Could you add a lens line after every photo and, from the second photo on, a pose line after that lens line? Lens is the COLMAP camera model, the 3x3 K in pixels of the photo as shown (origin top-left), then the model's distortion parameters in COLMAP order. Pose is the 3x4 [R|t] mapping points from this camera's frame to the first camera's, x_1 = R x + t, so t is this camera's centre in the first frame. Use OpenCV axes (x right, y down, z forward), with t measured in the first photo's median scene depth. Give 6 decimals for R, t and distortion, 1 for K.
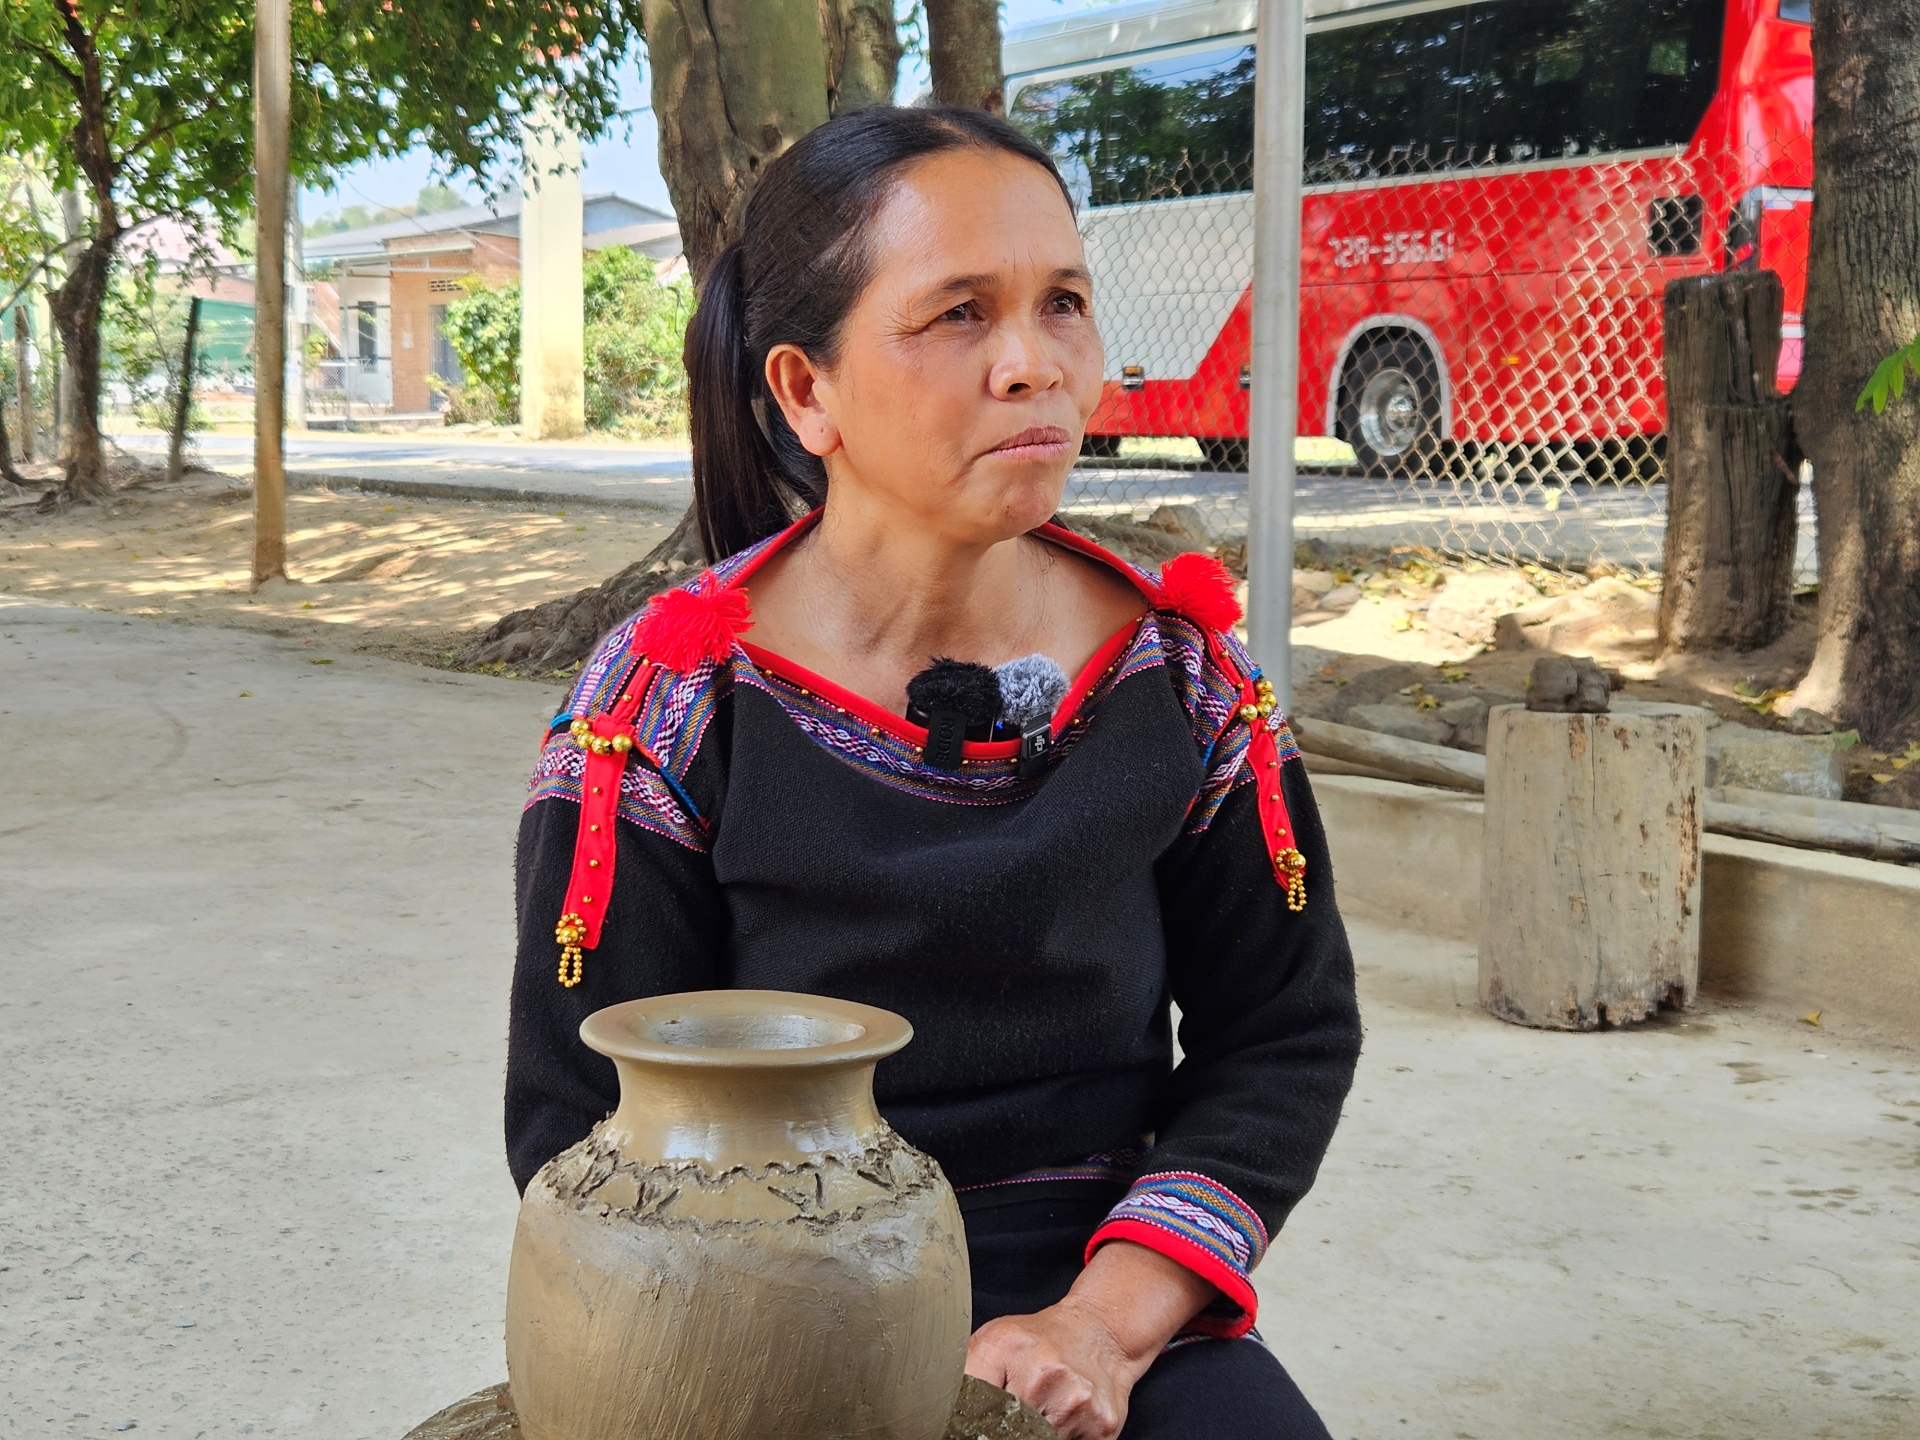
lens RADIAL K [[2574.1, 0, 963.4], [0, 2574.1, 715.6], [0, 0, 1]] dist [0.046081, 0.000000]
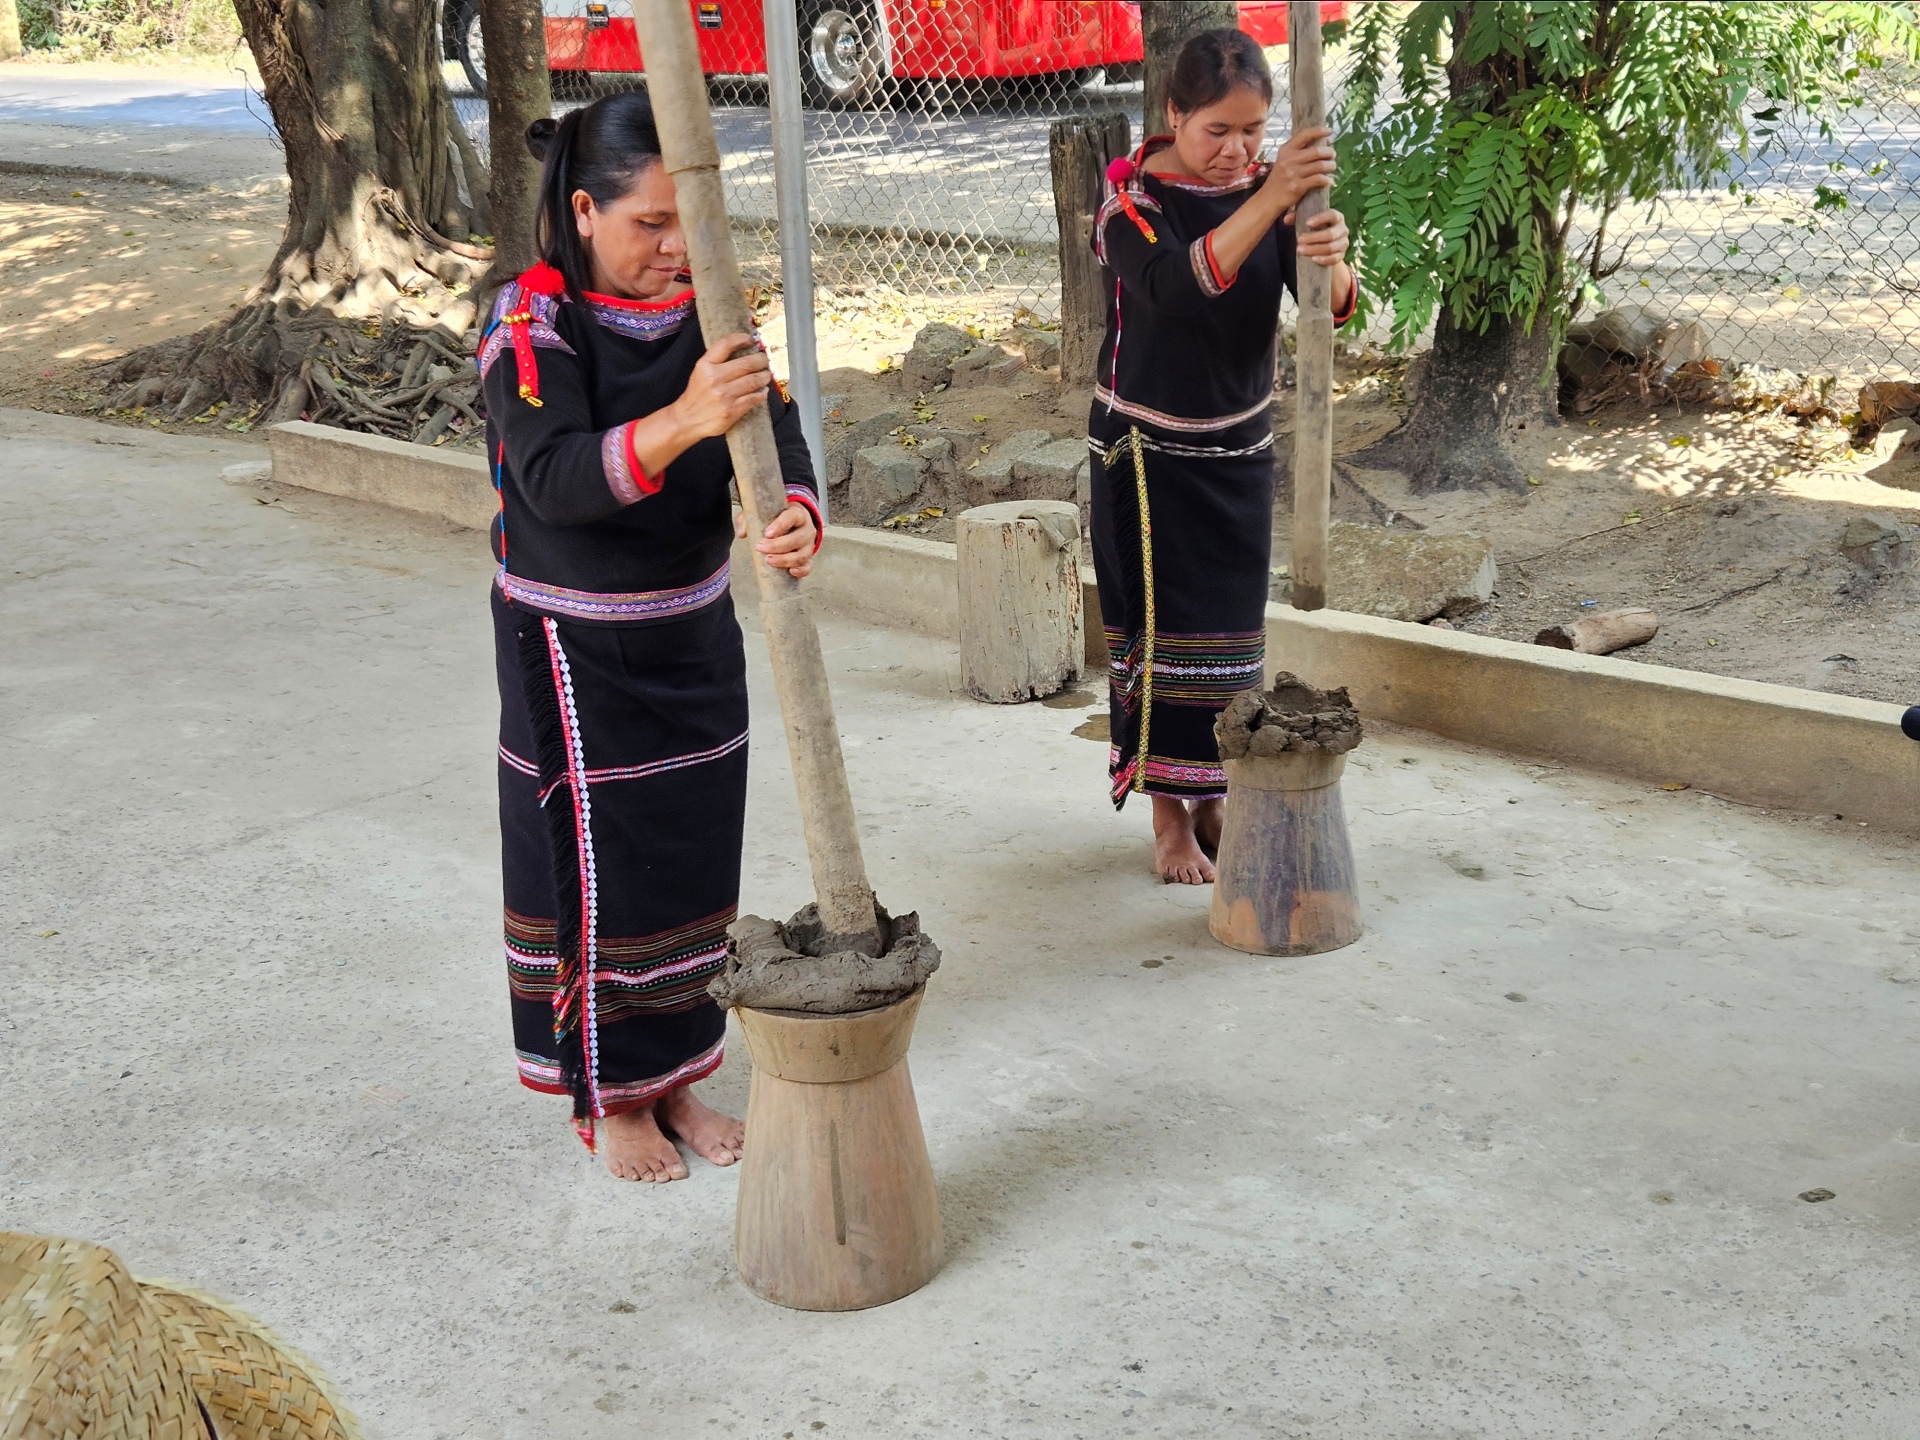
lens RADIAL K [[2574.1, 0, 961.1], [0, 2574.1, 721.0], [0, 0, 1]] dist [0.046081, 0.000000]
pose [[0.975548, -0.109764, 0.190415, -0.083739], [0.073127, 0.979105, 0.189752, -0.126417], [-0.207264, -0.171188, 0.963191, -0.422943]]
